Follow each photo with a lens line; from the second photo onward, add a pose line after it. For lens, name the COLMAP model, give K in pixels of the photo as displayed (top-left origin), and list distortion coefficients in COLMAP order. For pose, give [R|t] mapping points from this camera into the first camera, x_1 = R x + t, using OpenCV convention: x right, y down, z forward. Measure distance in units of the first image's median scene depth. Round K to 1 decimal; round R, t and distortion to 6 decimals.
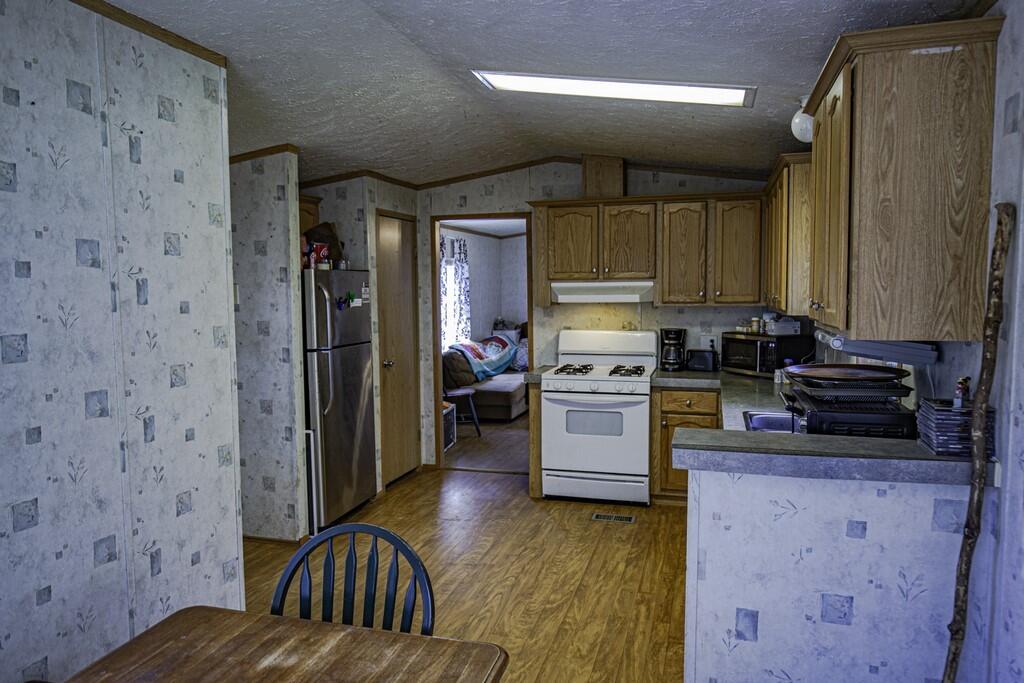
lens RADIAL K [[701.4, 0, 512.0], [0, 701.4, 341.5], [0, 0, 1]] dist [-0.001794, 0.000139]
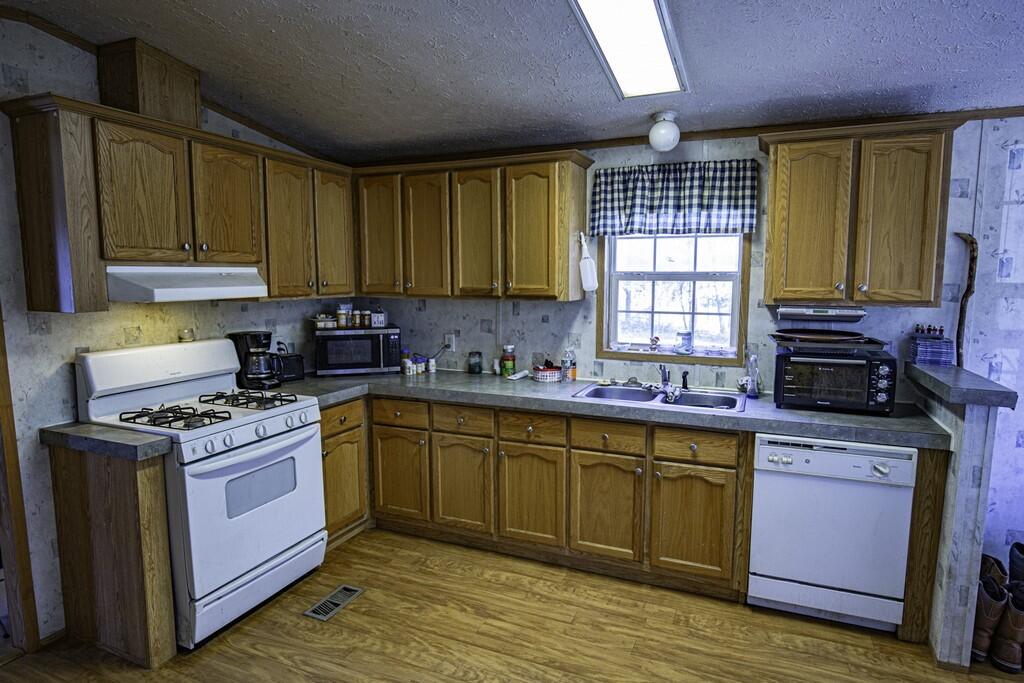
lens RADIAL K [[588.3, 0, 512.0], [0, 588.3, 341.5], [0, 0, 1]] dist [-0.001639, -0.000203]
pose [[0.123987, -0.101889, 0.987039, -0.358169], [0.079362, 0.992546, 0.092488, -0.045139], [-0.989105, 0.066866, 0.131149, 0.664491]]
